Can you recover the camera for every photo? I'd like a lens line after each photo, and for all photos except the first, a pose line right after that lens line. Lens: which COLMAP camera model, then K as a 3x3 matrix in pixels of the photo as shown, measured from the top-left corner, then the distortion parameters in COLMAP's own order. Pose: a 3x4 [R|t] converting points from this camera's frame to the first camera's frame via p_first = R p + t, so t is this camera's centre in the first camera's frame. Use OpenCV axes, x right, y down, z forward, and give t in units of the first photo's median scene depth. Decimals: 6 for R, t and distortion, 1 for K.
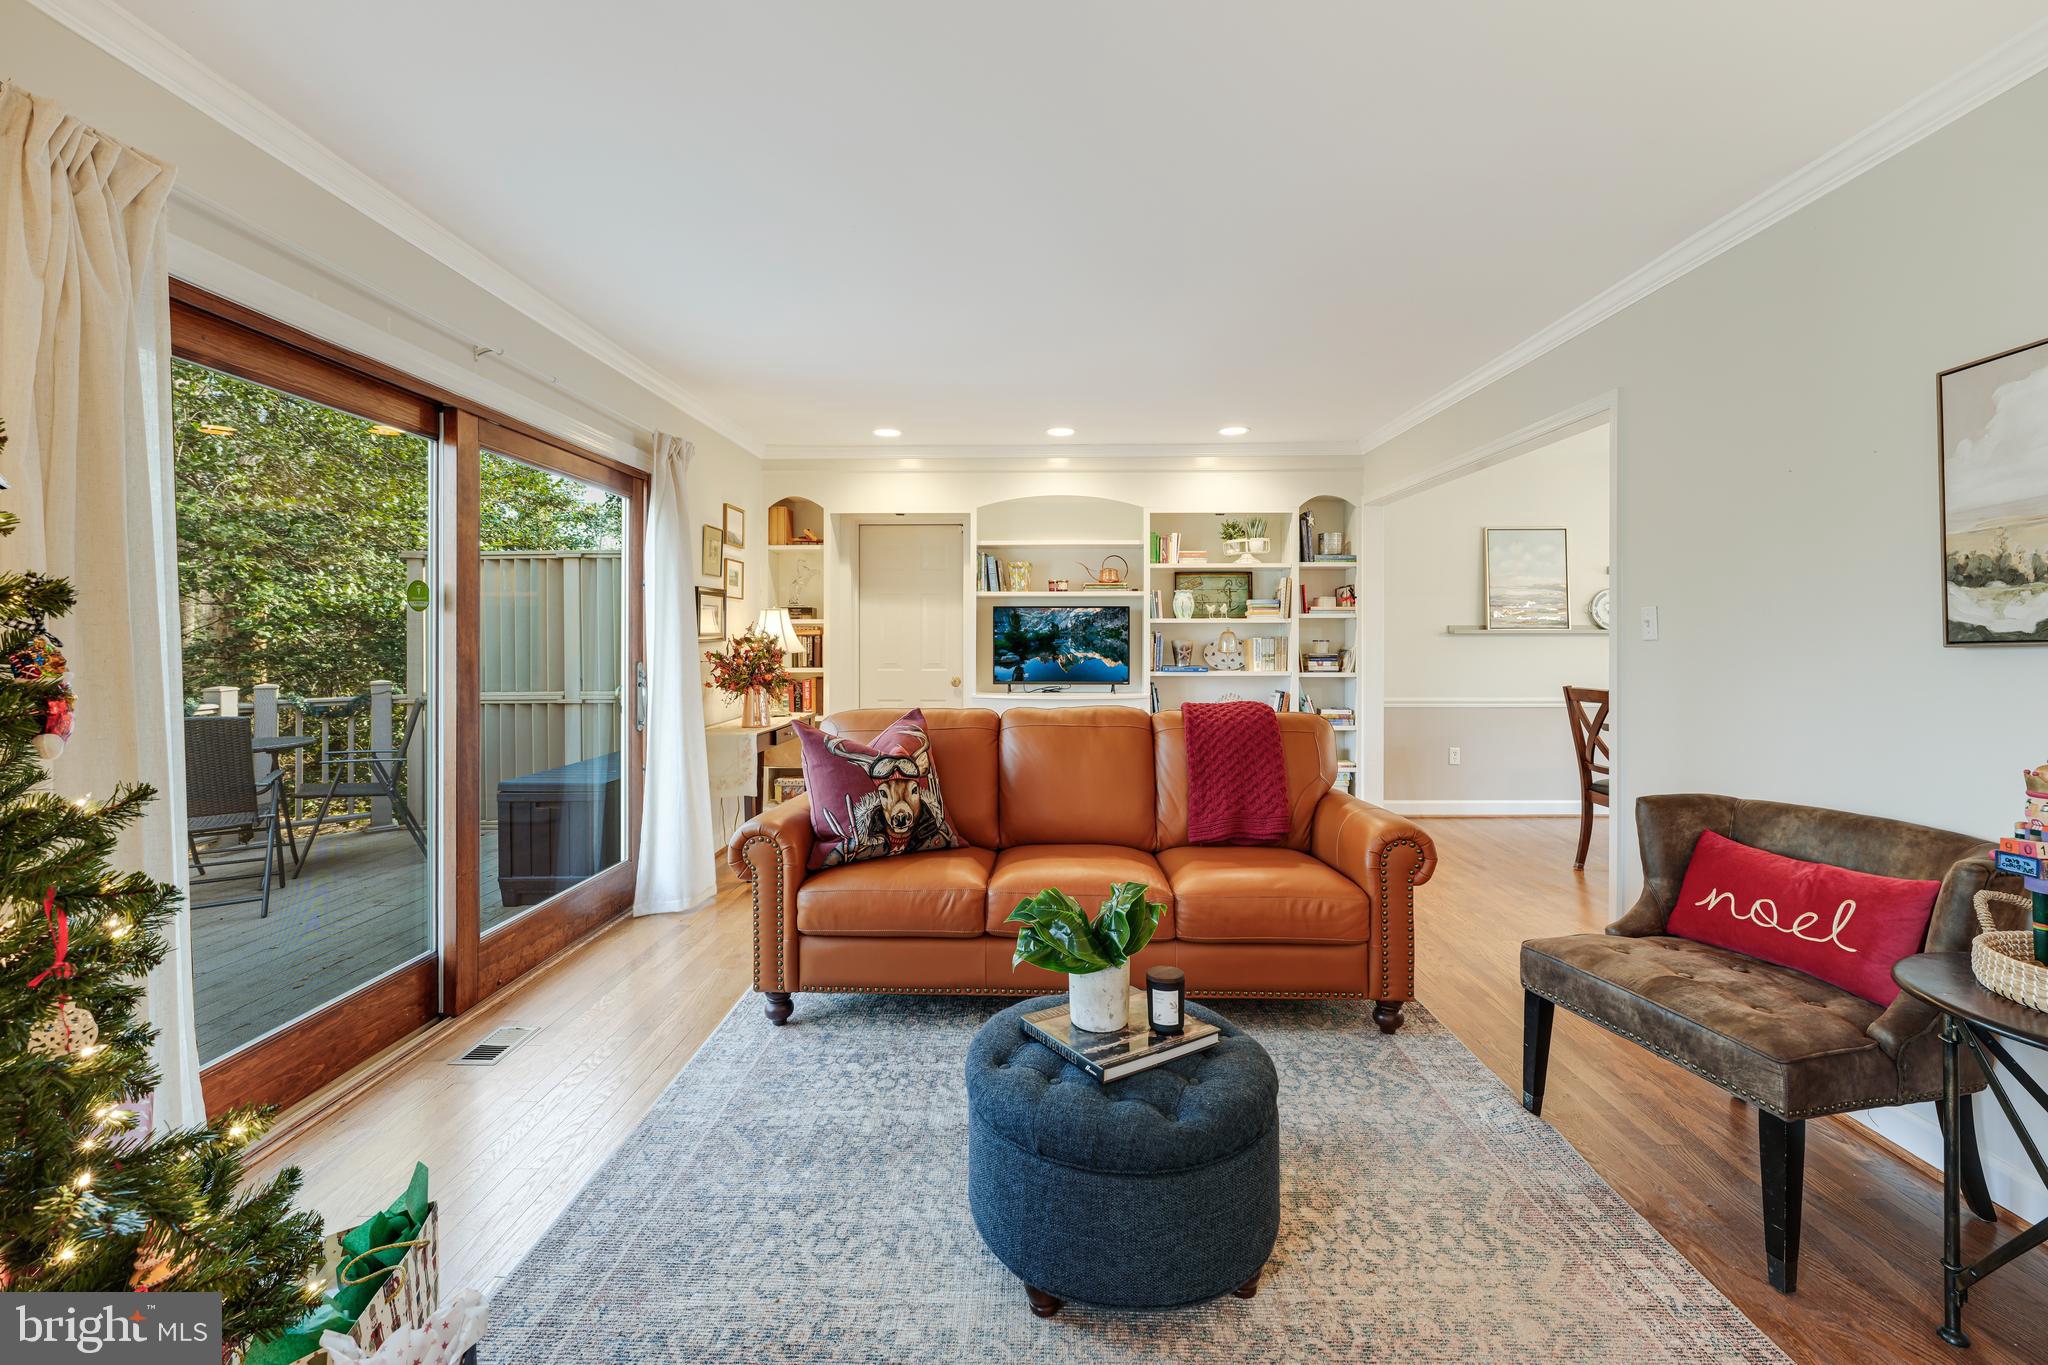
lens RADIAL K [[834.0, 0, 1035.3], [0, 834.0, 659.1], [0, 0, 1]] dist [0.001504, 0.000277]
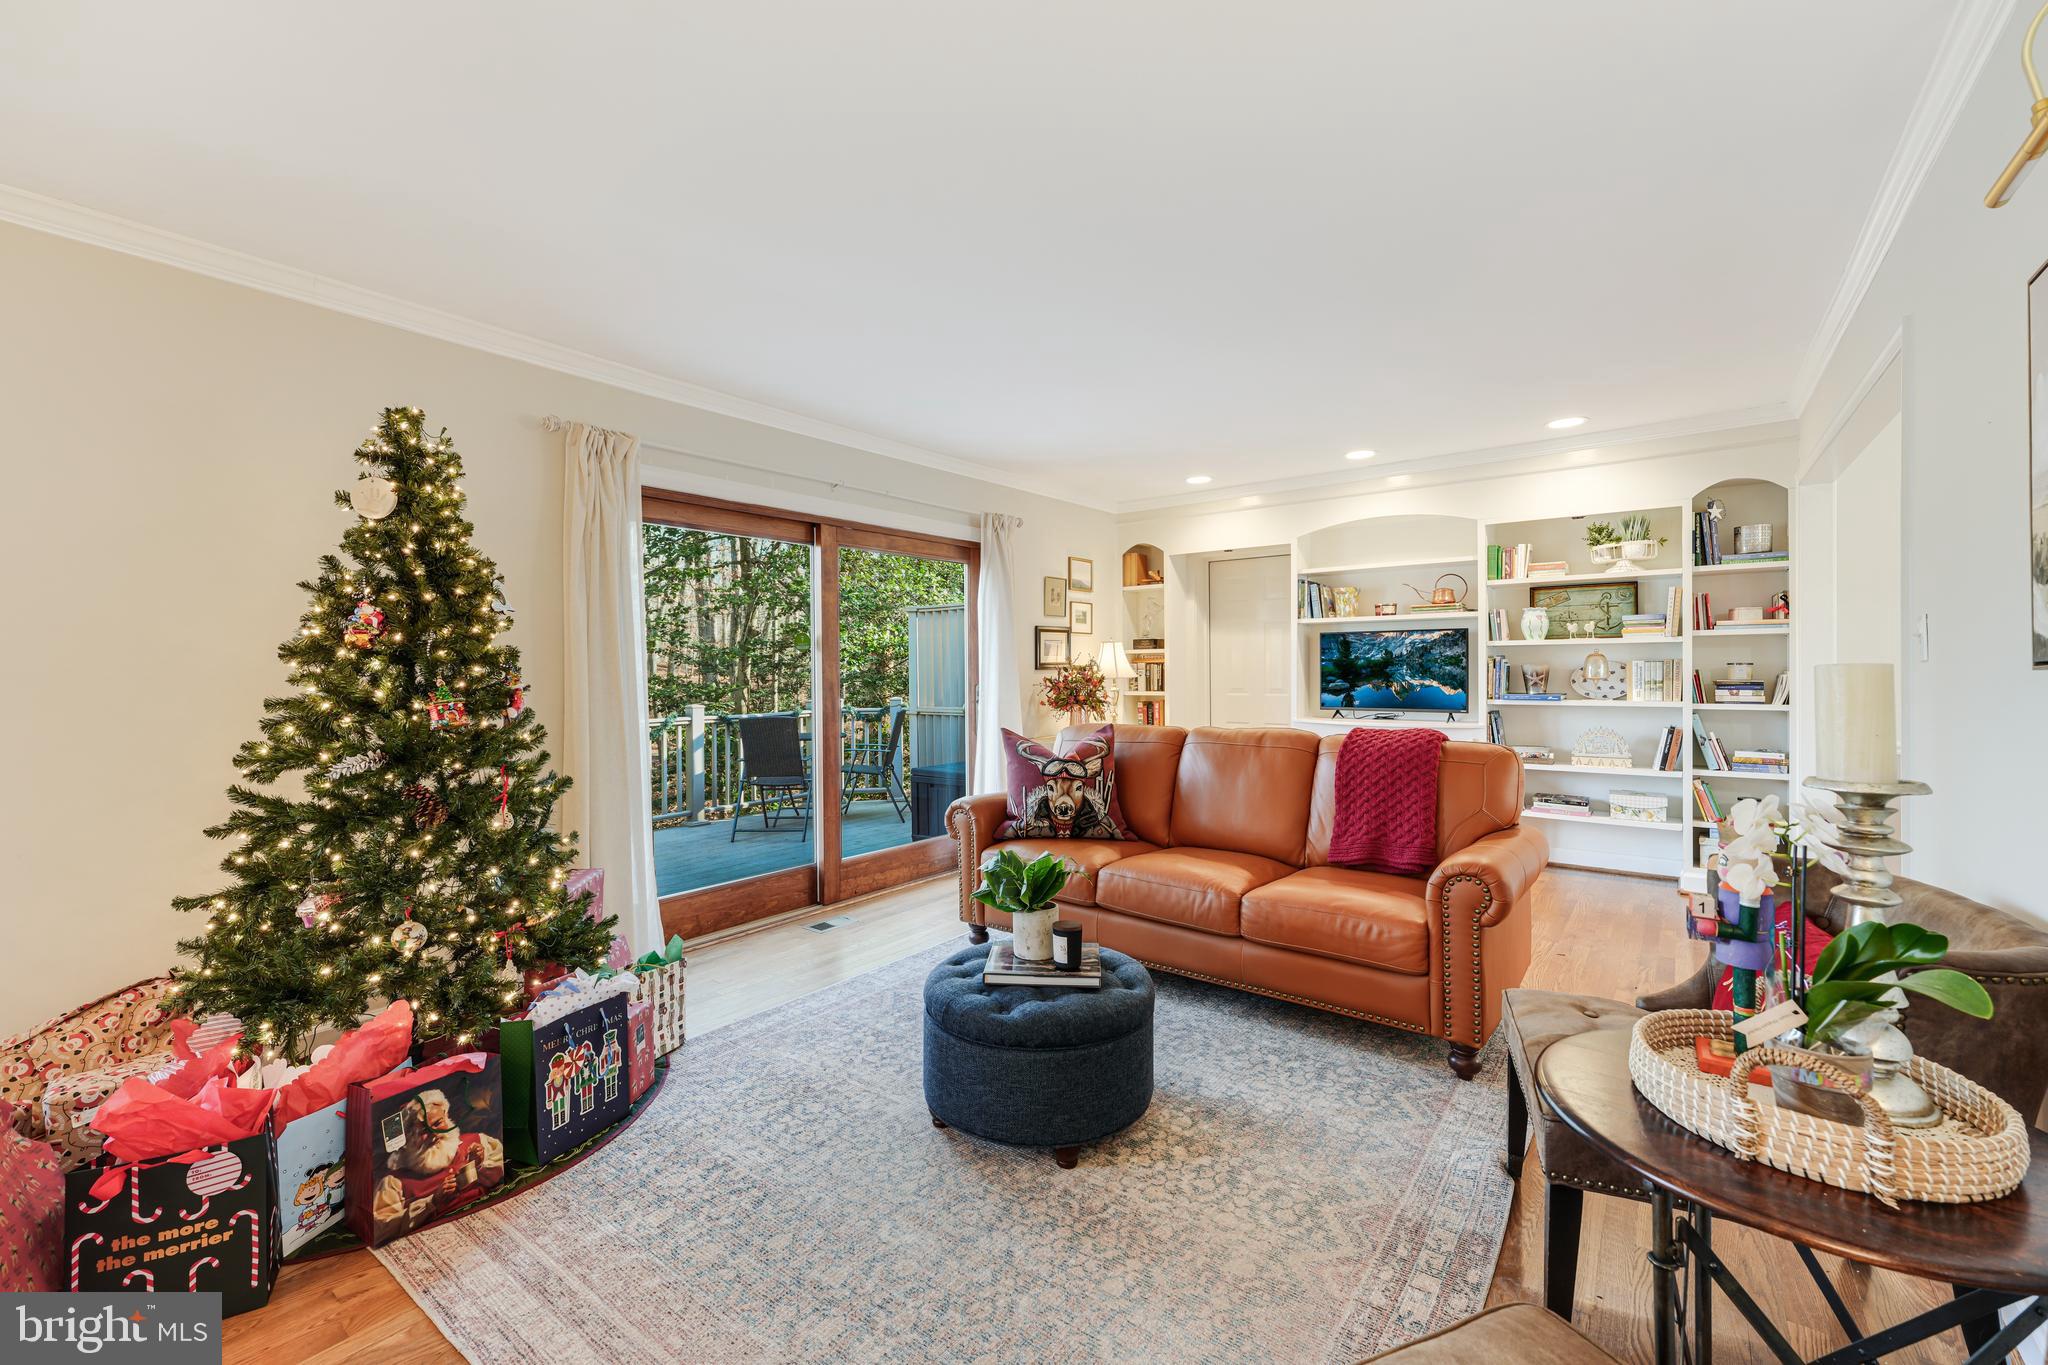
lens RADIAL K [[831.5, 0, 1040.4], [0, 831.5, 698.6], [0, 0, 1]] dist [0.001163, 0.000071]
pose [[0.810754, 0.015123, -0.585192, 0.403697], [-0.006254, 0.999833, 0.017174, 0.002146], [0.585353, -0.010264, 0.810713, -0.029730]]
